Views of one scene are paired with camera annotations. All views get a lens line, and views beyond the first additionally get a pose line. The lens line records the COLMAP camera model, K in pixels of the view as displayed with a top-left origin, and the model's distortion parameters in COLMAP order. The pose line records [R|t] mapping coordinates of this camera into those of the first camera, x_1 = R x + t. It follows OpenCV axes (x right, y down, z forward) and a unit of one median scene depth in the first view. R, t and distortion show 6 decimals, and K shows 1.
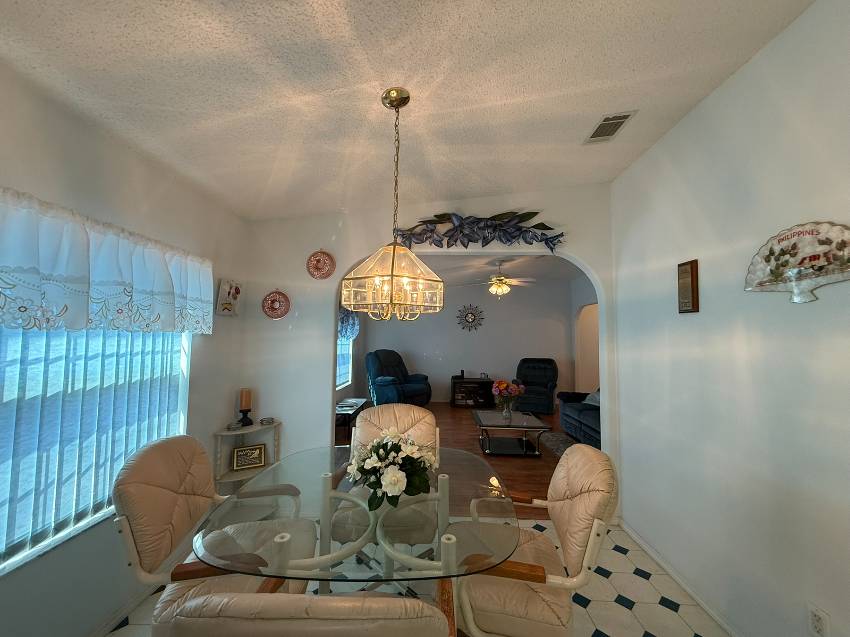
lens RADIAL K [[339.5, 0, 422.9], [0, 339.5, 320.0], [0, 0, 1]] dist [0.003368, -0.000572]
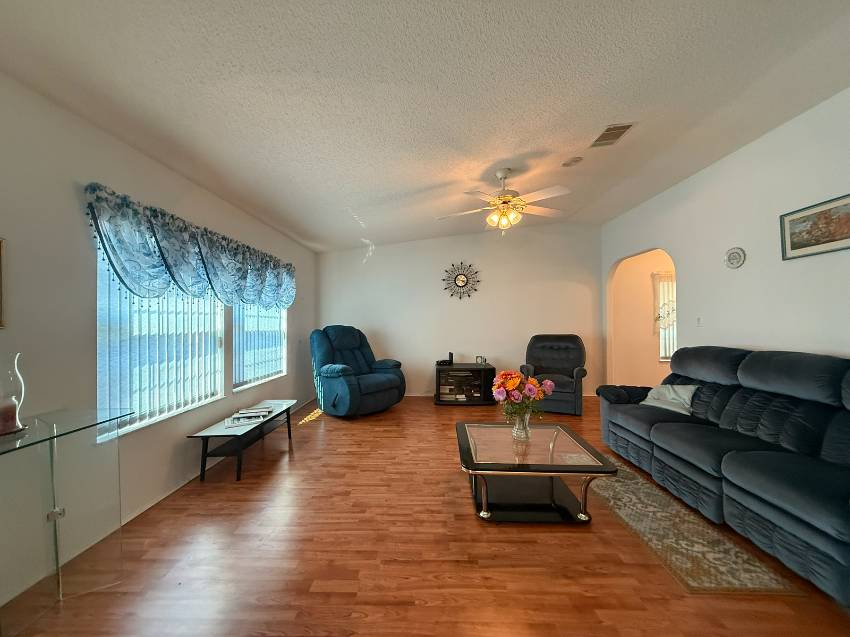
lens RADIAL K [[339.5, 0, 422.6], [0, 339.5, 317.9], [0, 0, 1]] dist [0.003368, -0.000572]
pose [[0.999883, -0.015264, 0.000208, 0.156286], [0.015240, 0.998909, 0.044146, 0.110946], [-0.000881, -0.044138, 0.999025, 0.769303]]
